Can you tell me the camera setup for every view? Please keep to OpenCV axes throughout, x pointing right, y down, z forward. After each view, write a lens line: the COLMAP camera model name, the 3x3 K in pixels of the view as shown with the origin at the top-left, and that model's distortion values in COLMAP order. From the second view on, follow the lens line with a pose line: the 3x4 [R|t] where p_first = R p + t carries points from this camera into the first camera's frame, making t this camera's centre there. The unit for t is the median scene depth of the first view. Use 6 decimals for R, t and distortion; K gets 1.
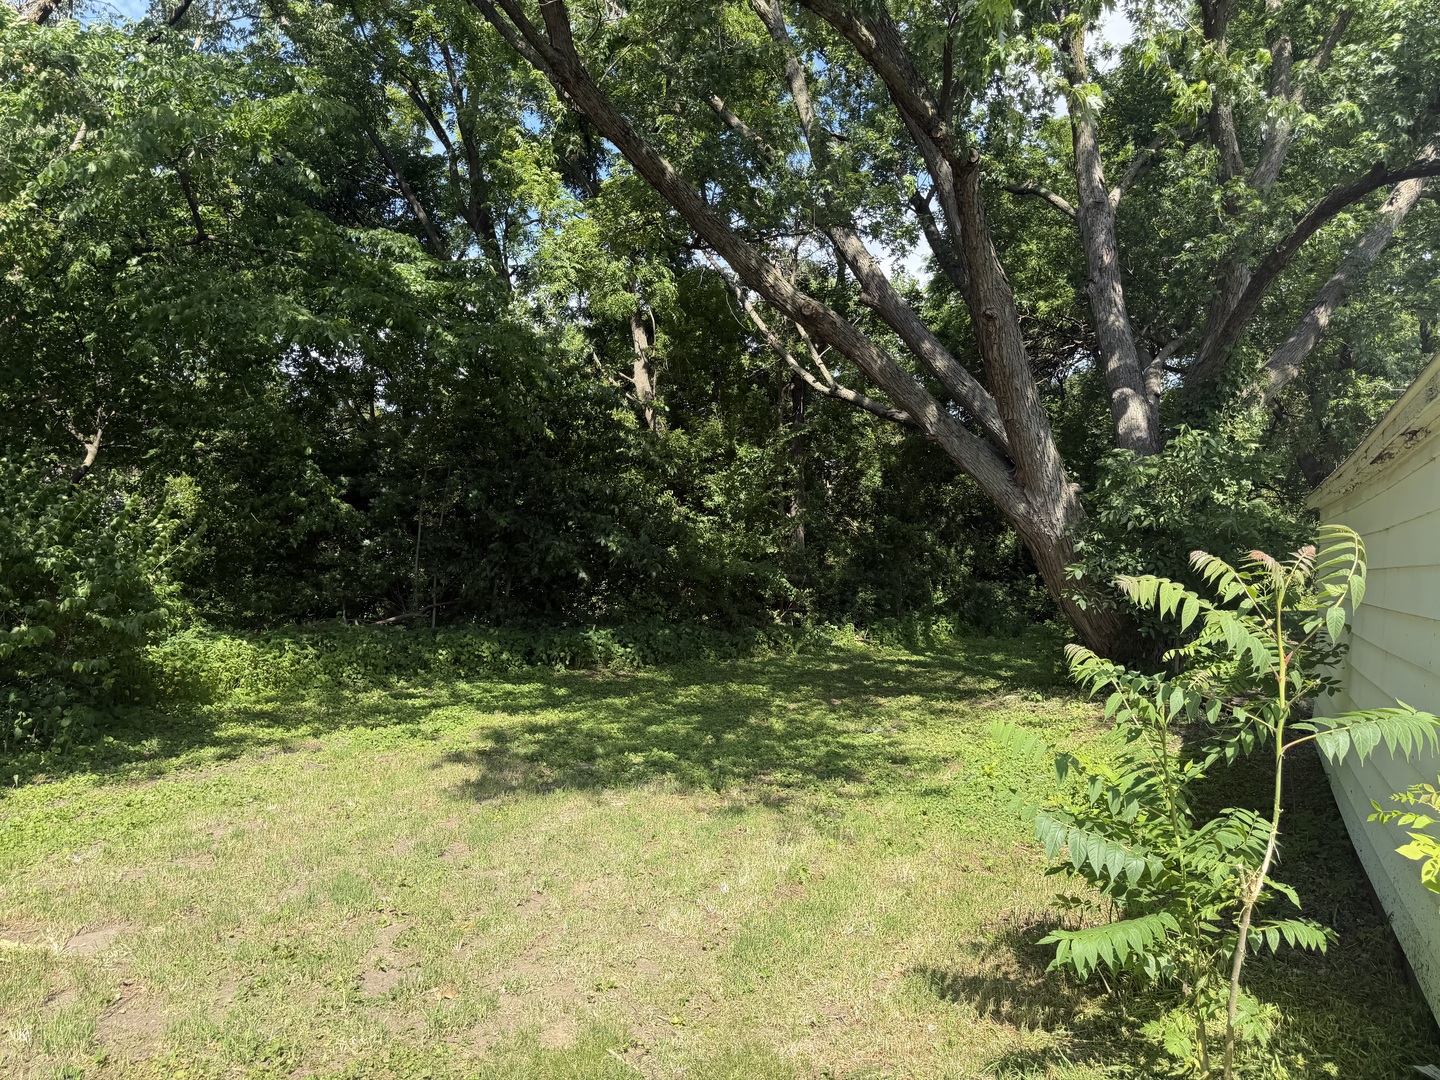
lens RADIAL K [[989.8, 0, 720.0], [0, 989.8, 540.0], [0, 0, 1]] dist [0.067715, -0.101322]
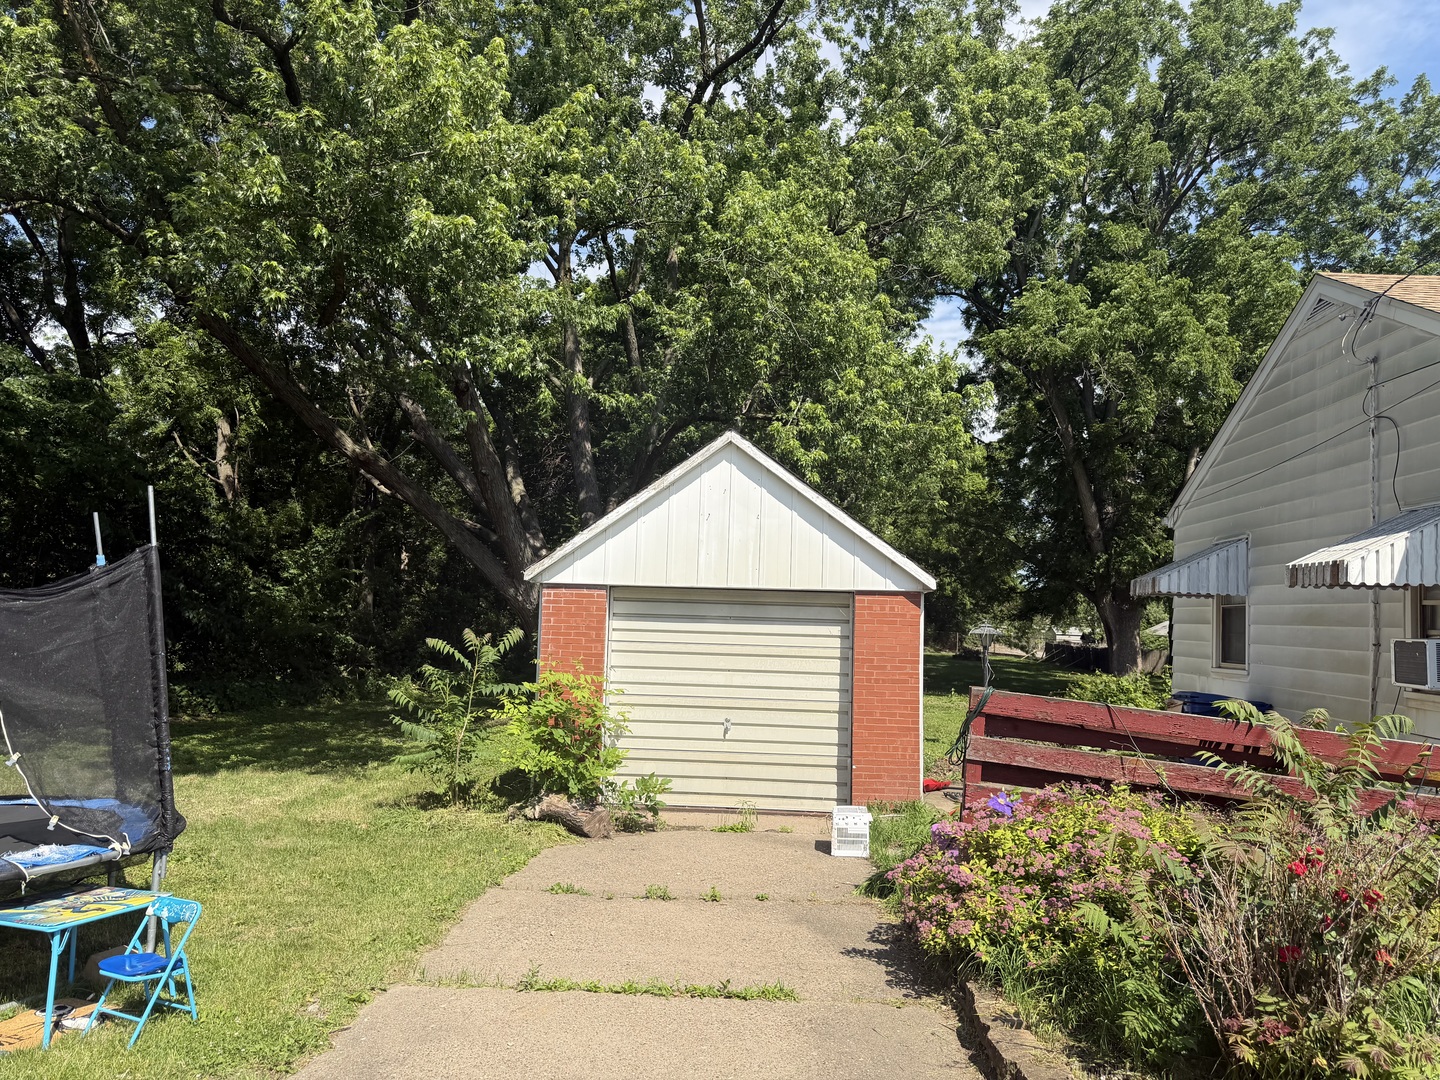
lens RADIAL K [[989.8, 0, 720.0], [0, 989.8, 540.0], [0, 0, 1]] dist [0.067715, -0.101322]
pose [[0.920018, 0.036363, 0.390185, -0.000099], [-0.013501, 0.998036, -0.061176, -0.012240], [-0.391643, 0.051015, 0.918702, -0.291129]]
